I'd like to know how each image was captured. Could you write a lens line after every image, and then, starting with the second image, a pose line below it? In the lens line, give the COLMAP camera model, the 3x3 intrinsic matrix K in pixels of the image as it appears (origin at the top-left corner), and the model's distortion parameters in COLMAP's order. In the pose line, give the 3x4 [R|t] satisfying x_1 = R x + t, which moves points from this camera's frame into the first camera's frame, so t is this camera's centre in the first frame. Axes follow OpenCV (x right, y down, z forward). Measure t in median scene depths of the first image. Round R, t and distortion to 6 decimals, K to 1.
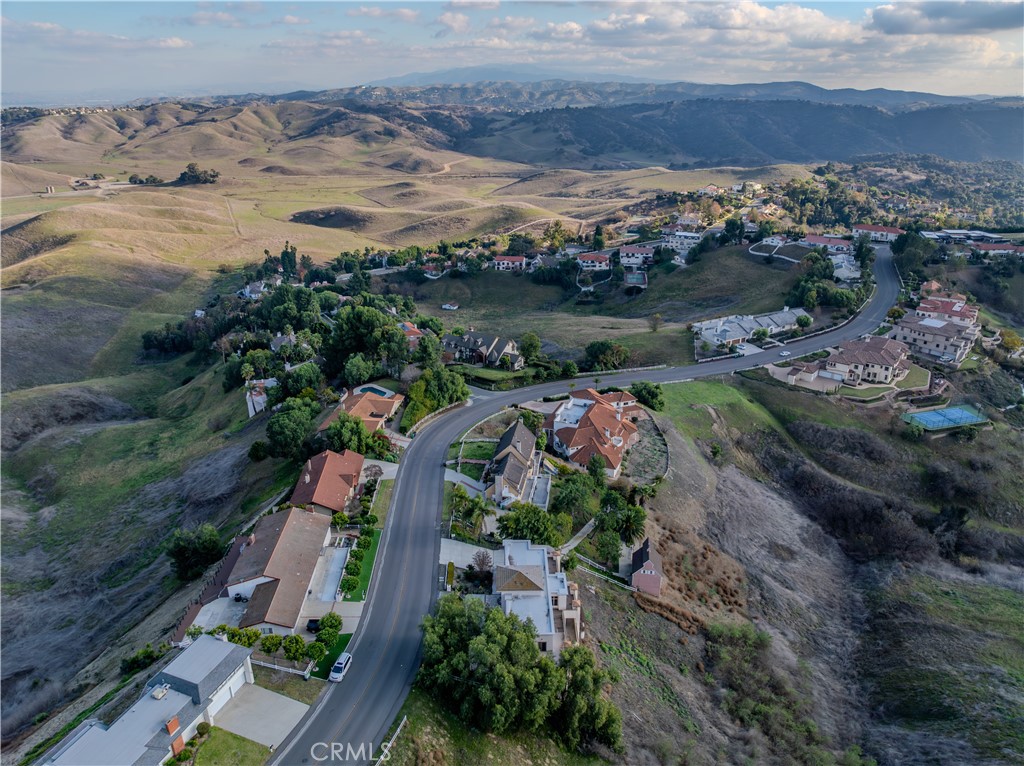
lens RADIAL K [[713.9, 0, 512.0], [0, 713.9, 383.0], [0, 0, 1]] dist [-0.041311, 0.004015]
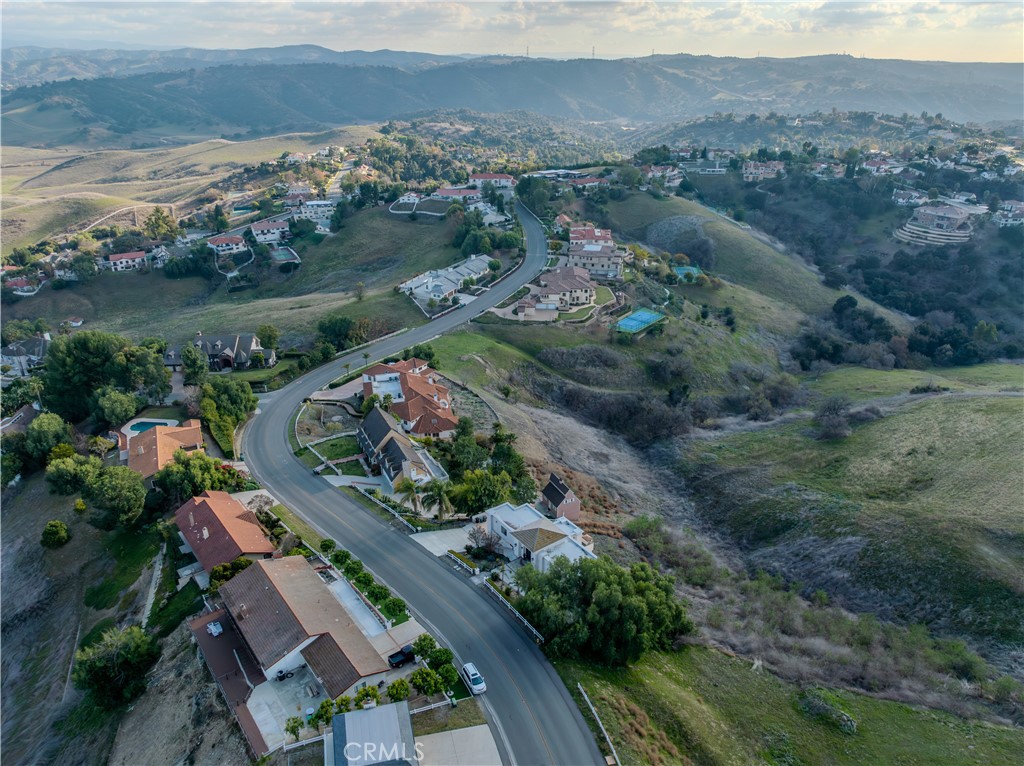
lens RADIAL K [[713.9, 0, 512.0], [0, 713.9, 383.0], [0, 0, 1]] dist [-0.041311, 0.004015]
pose [[0.817196, -0.244887, 0.521748, -0.125131], [0.221987, 0.969141, 0.107183, -0.014493], [-0.531895, 0.028232, 0.846340, 0.034319]]
